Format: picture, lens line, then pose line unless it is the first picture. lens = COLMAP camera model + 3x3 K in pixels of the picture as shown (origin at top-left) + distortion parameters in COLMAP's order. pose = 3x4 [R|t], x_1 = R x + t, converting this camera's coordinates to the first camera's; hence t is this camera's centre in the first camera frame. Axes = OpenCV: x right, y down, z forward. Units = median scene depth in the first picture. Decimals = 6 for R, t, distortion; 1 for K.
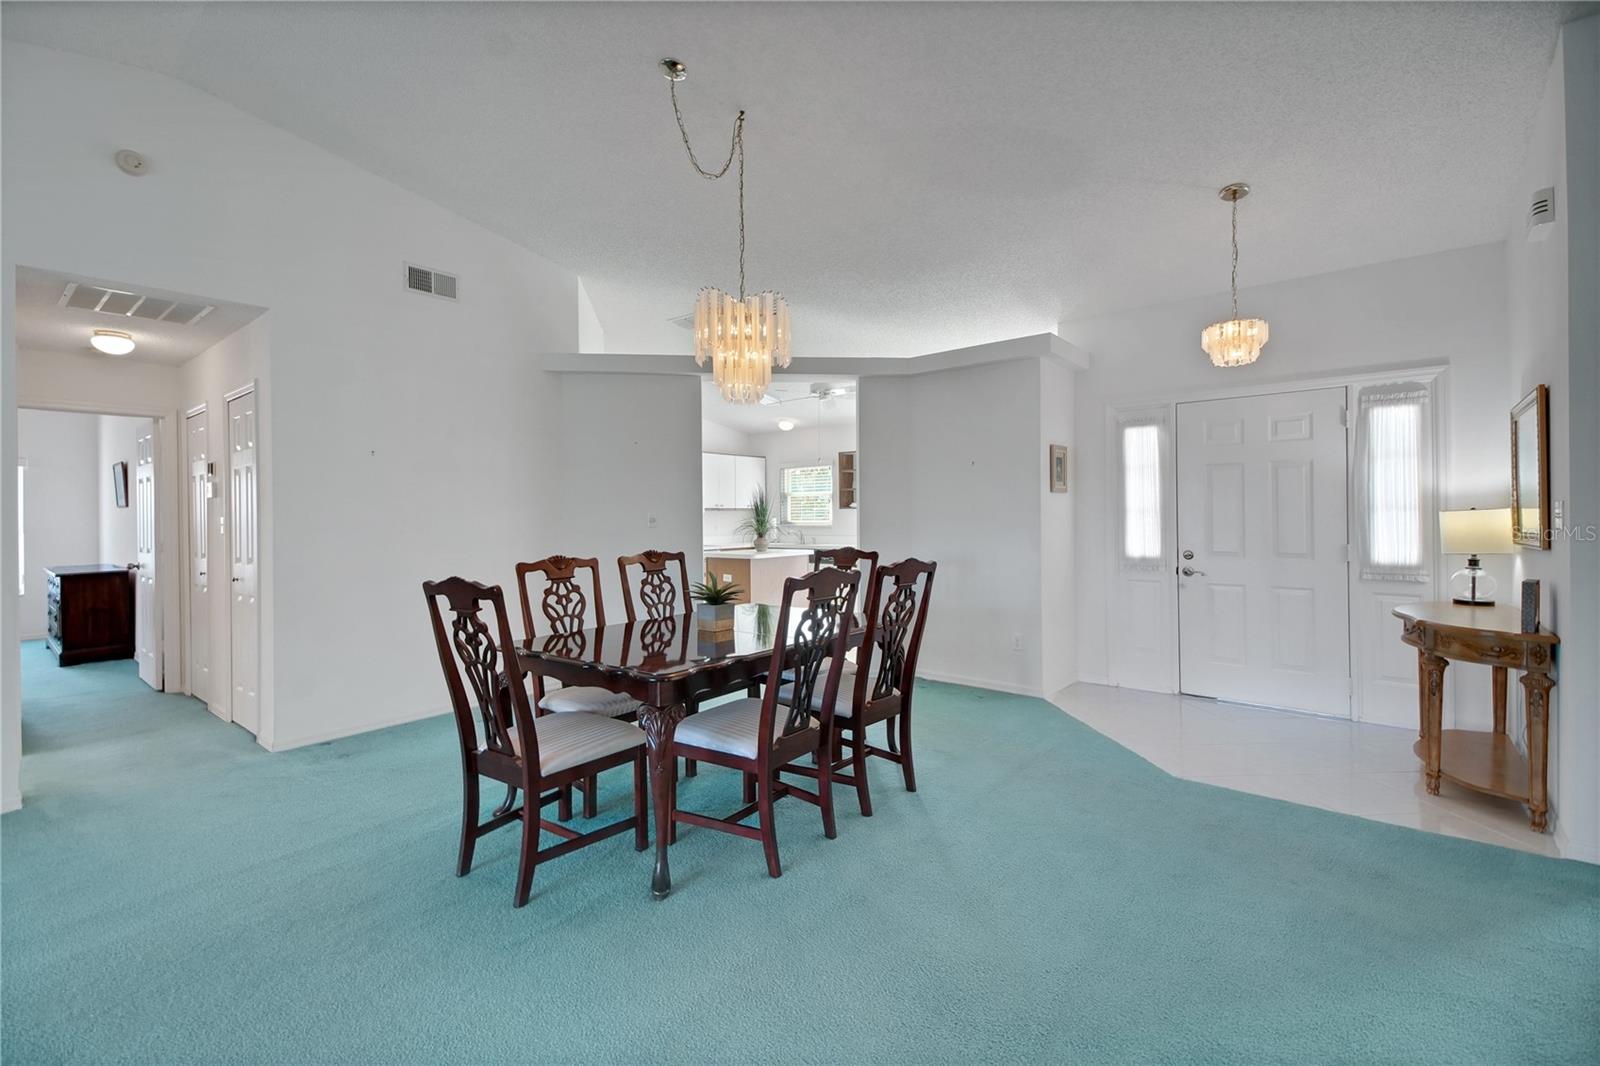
lens RADIAL K [[695.3, 0, 788.2], [0, 695.3, 514.5], [0, 0, 1]] dist [0.049438, -0.023008]
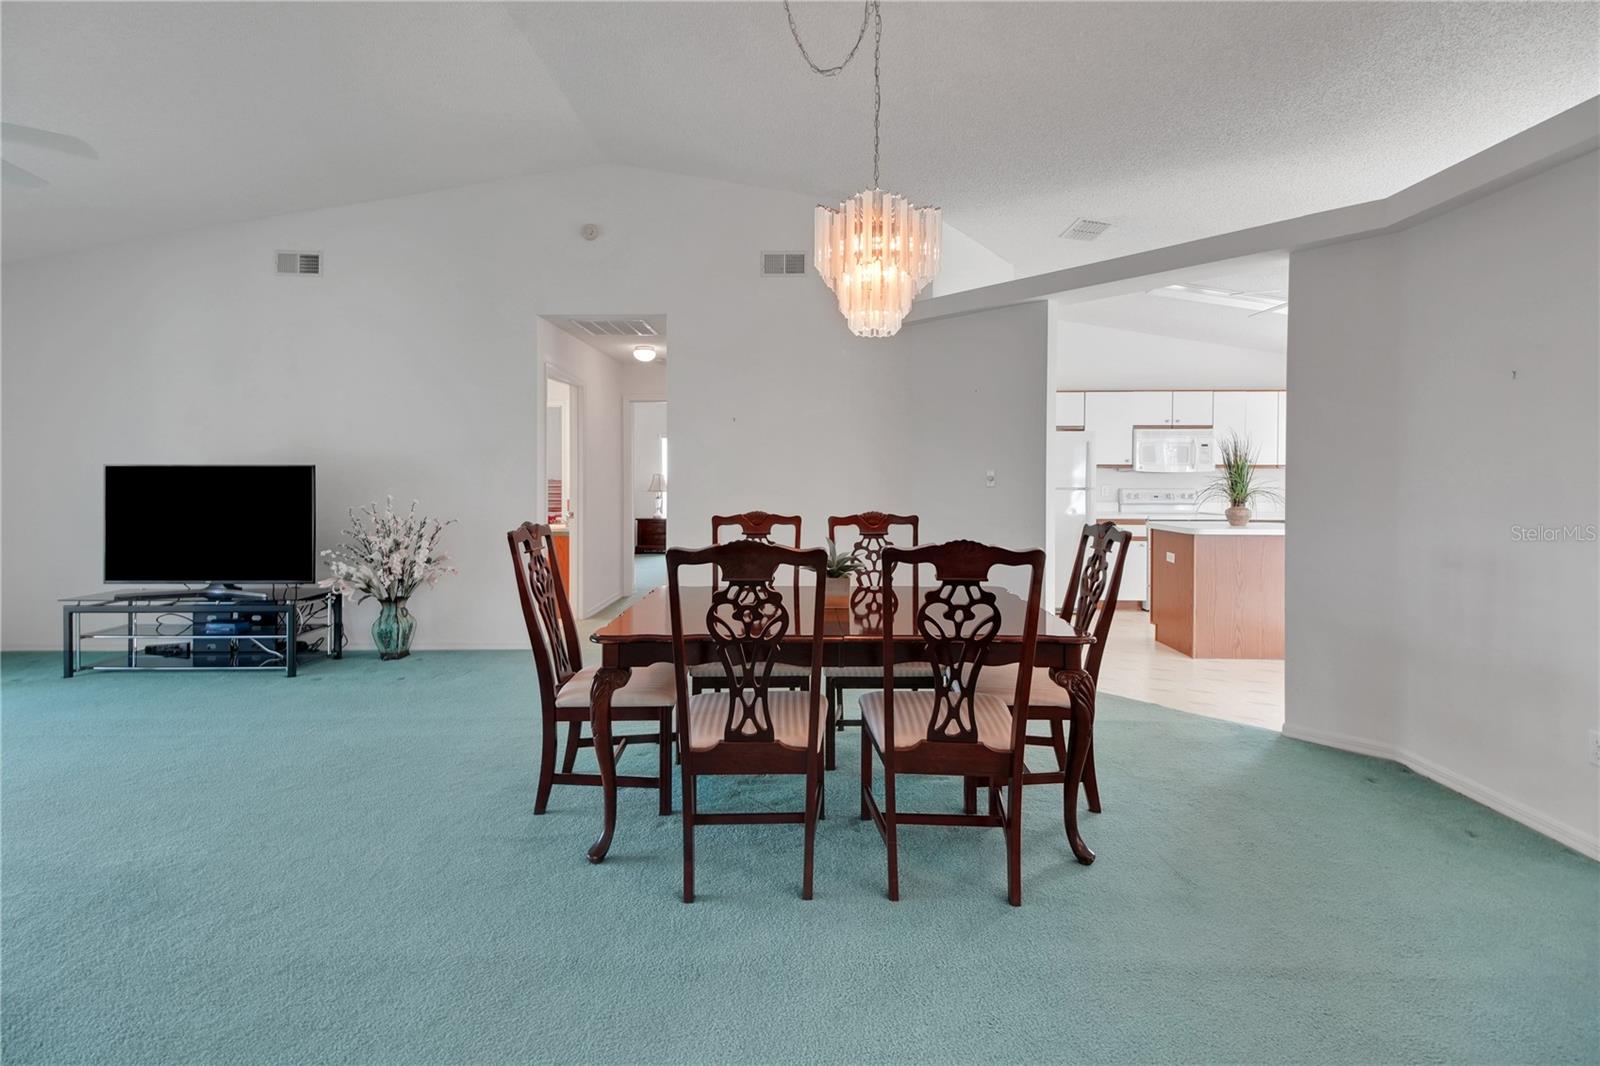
lens RADIAL K [[702.7, 0, 806.2], [0, 702.7, 484.1], [0, 0, 1]] dist [0.044590, -0.000055]
pose [[0.632699, 0.020051, -0.774138, 0.421952], [-0.006791, 0.999770, 0.020345, -0.001474], [0.774368, -0.007616, 0.632690, 0.335057]]
